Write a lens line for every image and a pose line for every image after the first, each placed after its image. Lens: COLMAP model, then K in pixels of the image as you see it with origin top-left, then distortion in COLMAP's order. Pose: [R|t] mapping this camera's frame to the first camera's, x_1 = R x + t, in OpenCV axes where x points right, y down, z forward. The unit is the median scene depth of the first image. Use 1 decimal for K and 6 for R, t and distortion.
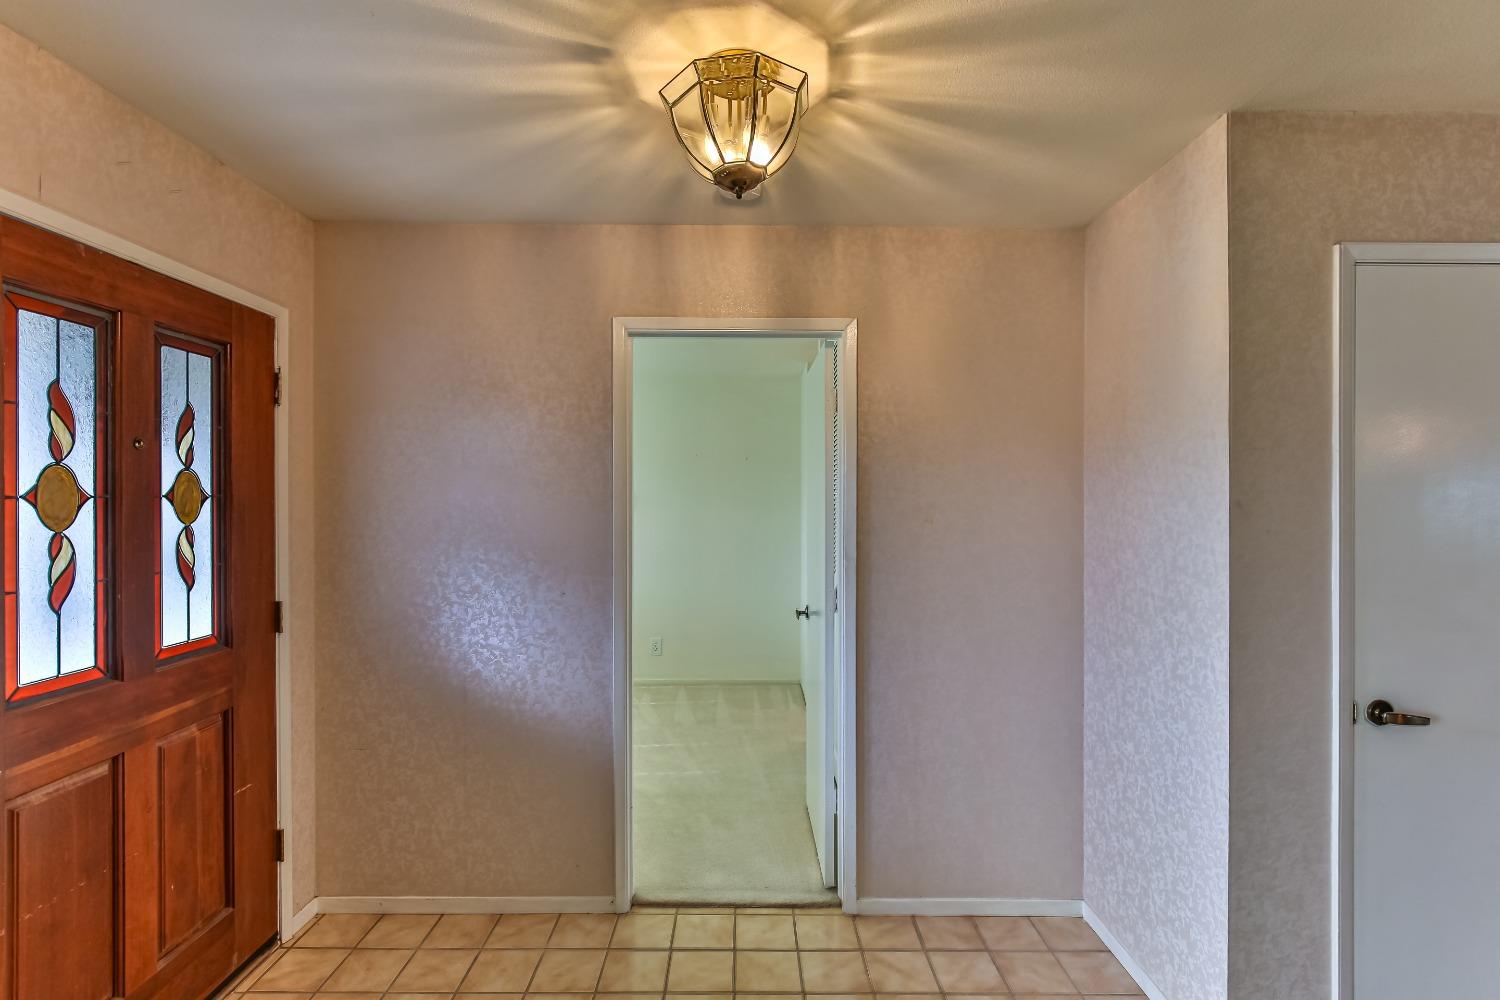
lens RADIAL K [[743.2, 0, 753.6], [0, 743.2, 500.0], [0, 0, 1]] dist [-0.001377, 0.003339]
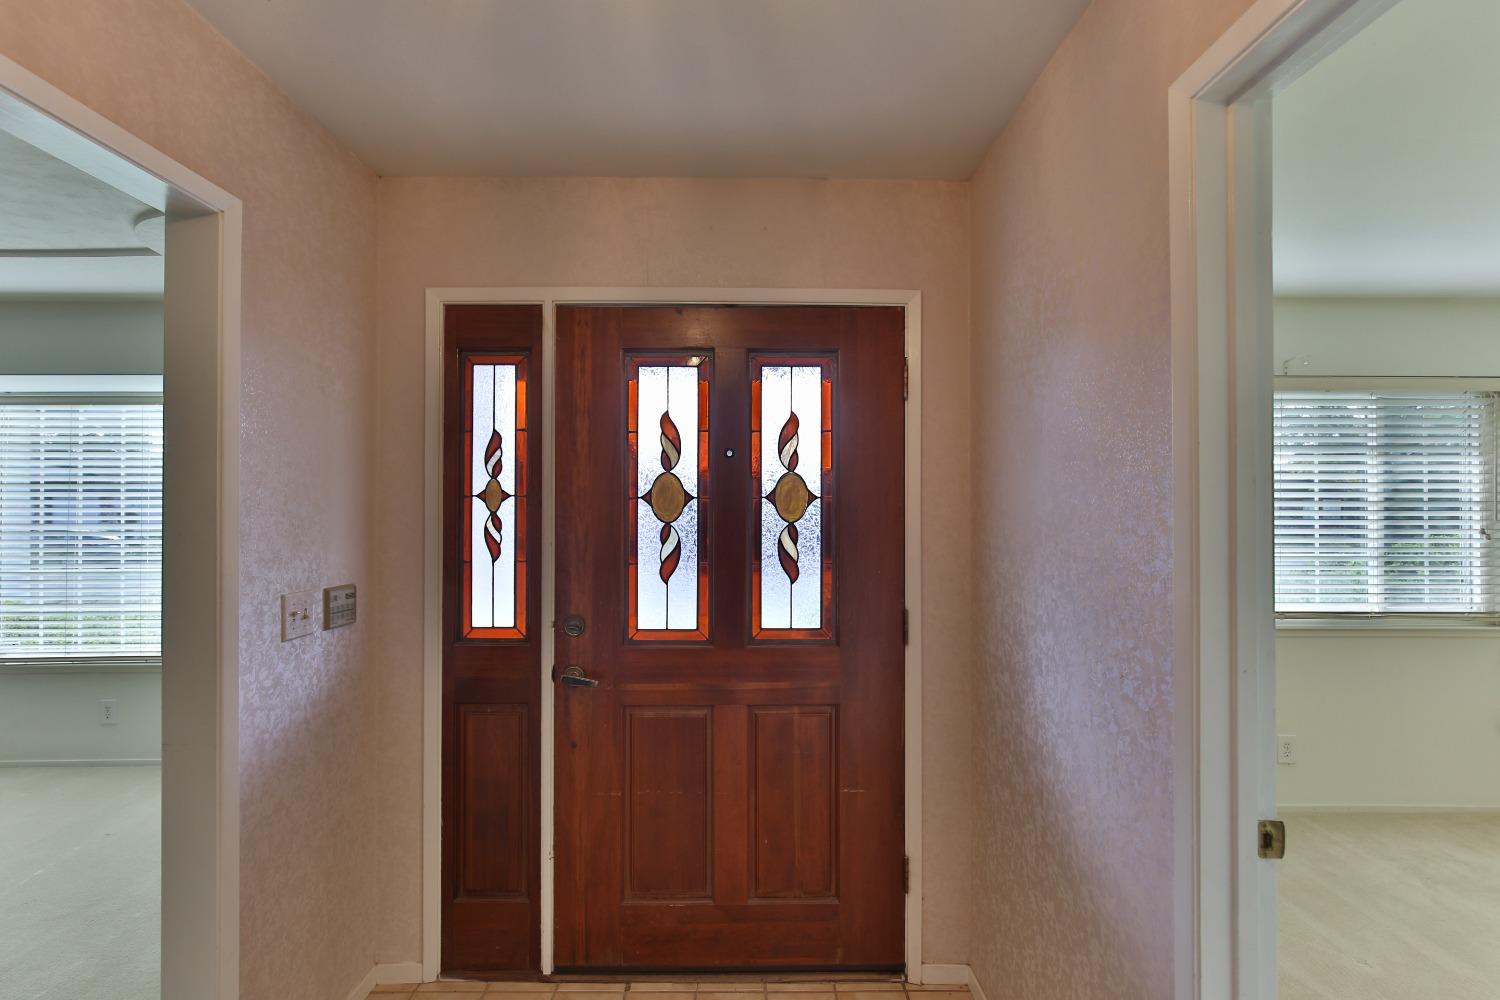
lens RADIAL K [[743.2, 0, 749.5], [0, 743.2, 496.3], [0, 0, 1]] dist [-0.001377, 0.003339]
pose [[-0.007799, -0.002980, -0.999965, 0.367857], [-0.005399, 0.999981, -0.002938, -0.003107], [0.999955, 0.005376, -0.007815, 1.016502]]
